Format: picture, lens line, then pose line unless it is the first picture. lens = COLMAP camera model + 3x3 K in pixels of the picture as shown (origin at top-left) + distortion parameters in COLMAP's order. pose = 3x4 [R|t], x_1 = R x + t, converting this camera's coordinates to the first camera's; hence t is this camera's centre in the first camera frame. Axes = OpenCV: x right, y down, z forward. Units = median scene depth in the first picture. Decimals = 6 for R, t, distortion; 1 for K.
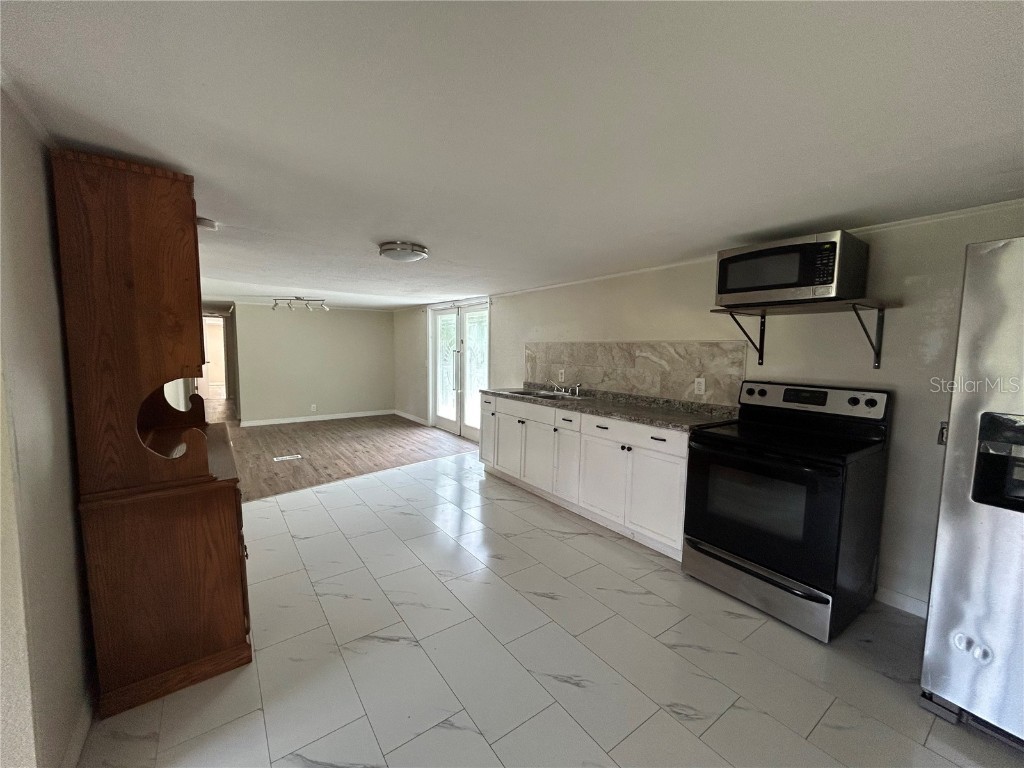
lens RADIAL K [[413.7, 0, 511.5], [0, 413.7, 385.9], [0, 0, 1]] dist [0.009909, -0.000797]
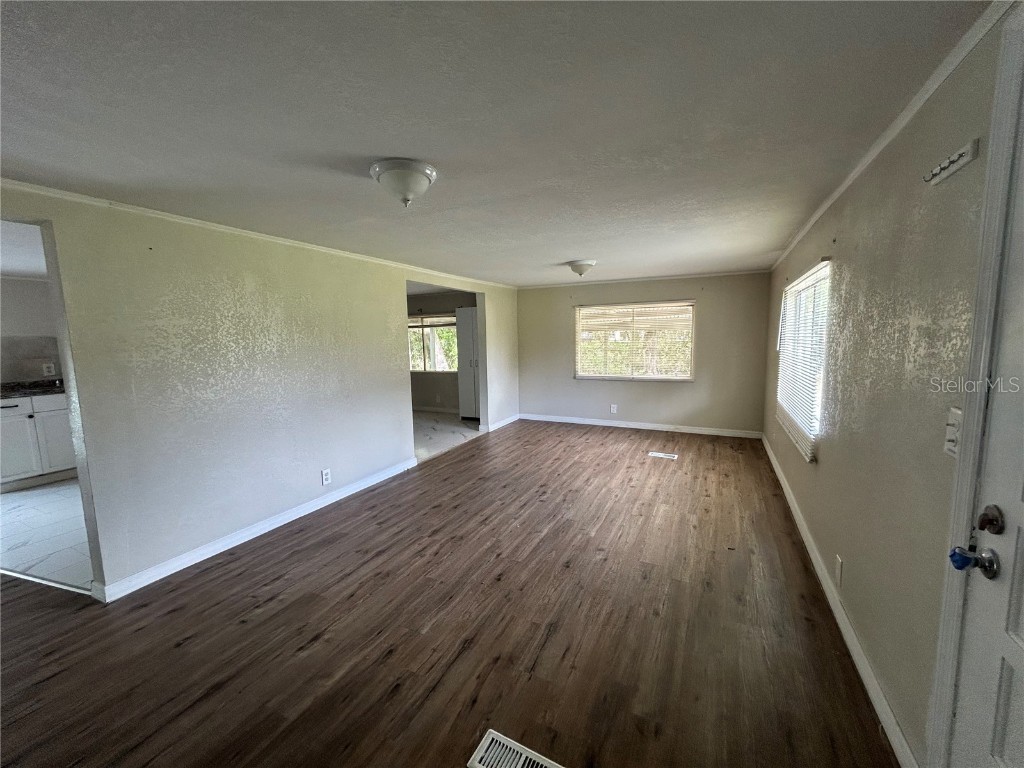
lens RADIAL K [[413.7, 0, 507.2], [0, 413.7, 382.6], [0, 0, 1]] dist [0.009909, -0.000797]
pose [[-0.453874, -0.104860, 0.884875, -1.535080], [0.101163, 0.980567, 0.168088, -0.062265], [-0.885305, 0.165807, -0.434446, 0.539094]]
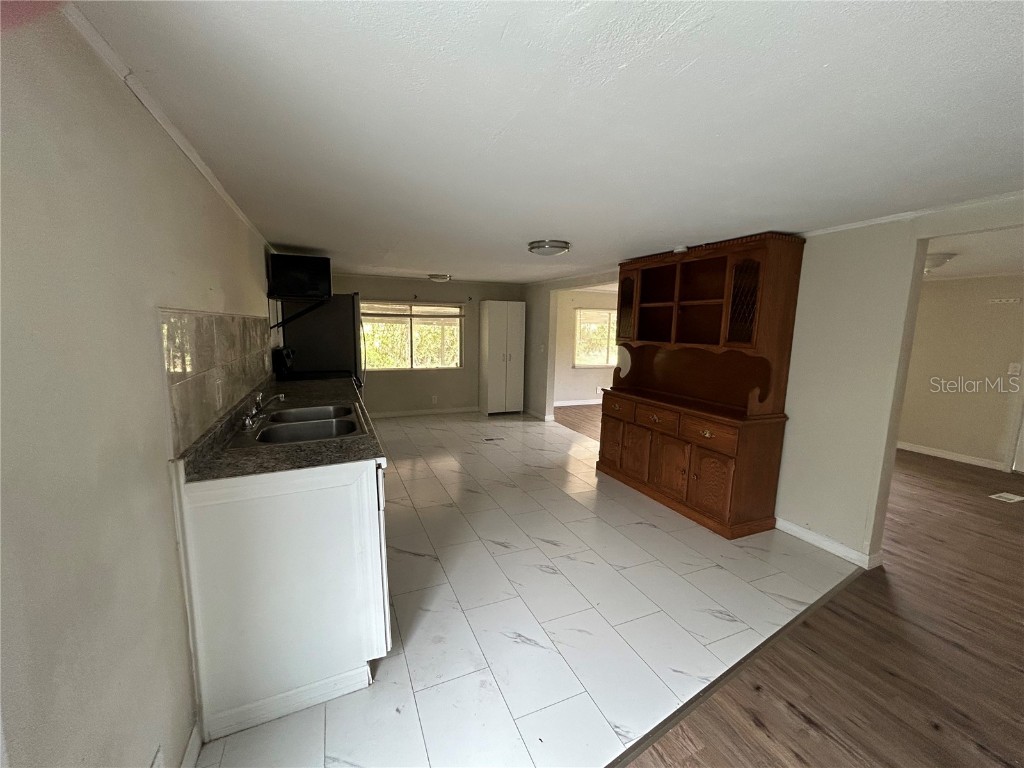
lens RADIAL K [[413.7, 0, 509.6], [0, 413.7, 385.2], [0, 0, 1]] dist [0.009909, -0.000797]
pose [[-0.975679, -0.061321, 0.210453, -0.301576], [-0.010279, 0.971817, 0.235513, -0.161004], [-0.218964, 0.227621, -0.948812, 1.570094]]
